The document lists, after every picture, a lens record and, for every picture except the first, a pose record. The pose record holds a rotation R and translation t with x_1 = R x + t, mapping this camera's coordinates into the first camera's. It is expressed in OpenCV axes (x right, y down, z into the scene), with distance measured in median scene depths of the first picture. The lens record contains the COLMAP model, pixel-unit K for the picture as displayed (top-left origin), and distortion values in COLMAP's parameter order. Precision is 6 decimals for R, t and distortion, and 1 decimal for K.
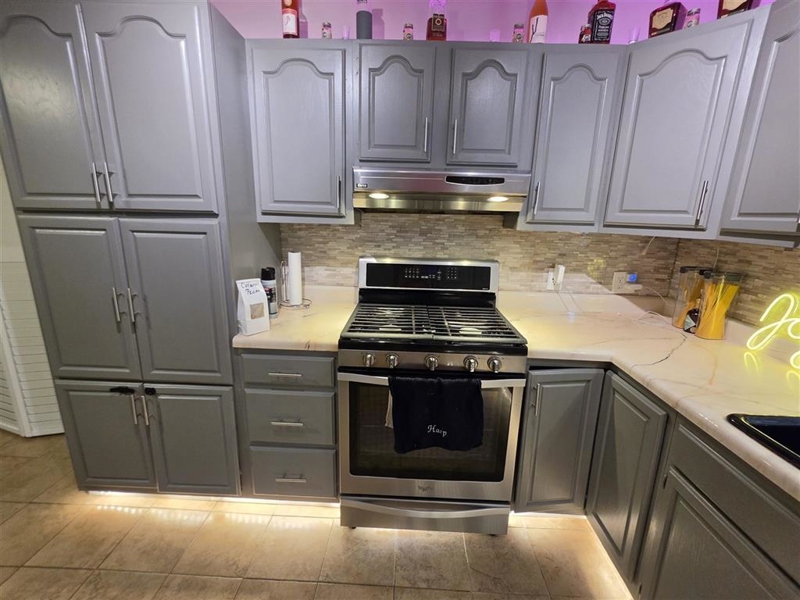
lens RADIAL K [[352.5, 0, 399.5], [0, 352.5, 296.6], [0, 0, 1]] dist [-0.005190, 0.002474]
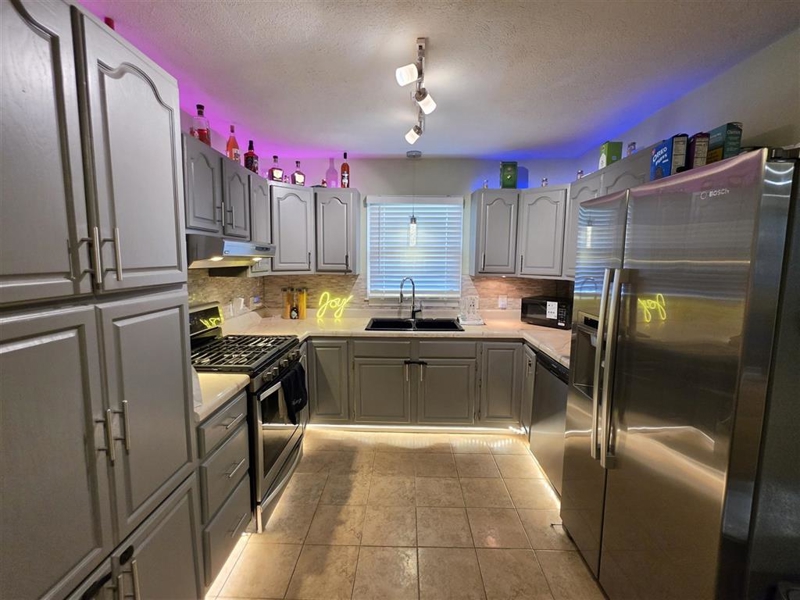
lens RADIAL K [[352.5, 0, 397.2], [0, 352.5, 295.2], [0, 0, 1]] dist [-0.005190, 0.002474]
pose [[-0.010326, -0.129004, 0.991590, -1.337444], [0.224334, 0.966067, 0.128020, -0.180186], [-0.974458, 0.223769, 0.018965, 0.385393]]
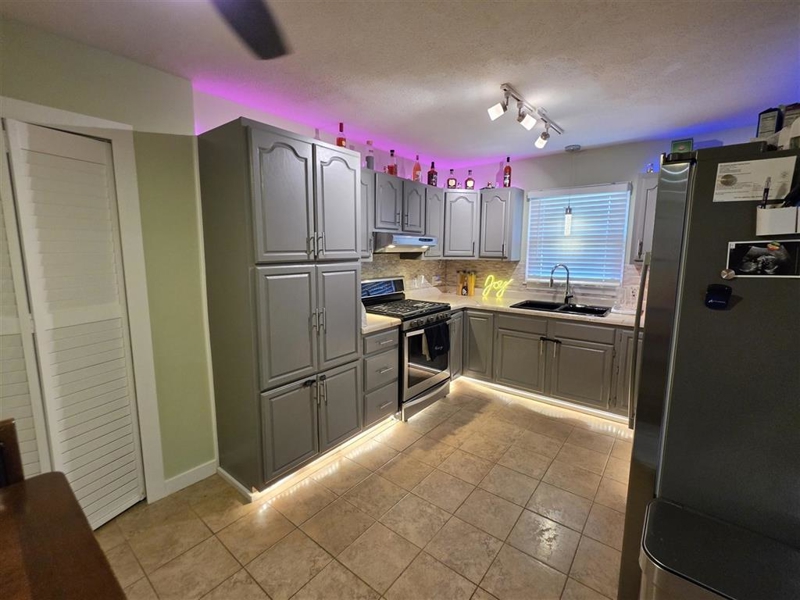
lens RADIAL K [[352.5, 0, 399.6], [0, 352.5, 295.4], [0, 0, 1]] dist [-0.005190, 0.002474]
pose [[0.591604, -0.129936, 0.795689, -1.697339], [0.197091, 0.980292, 0.013543, -0.031550], [-0.781767, 0.148811, 0.605554, -0.220543]]
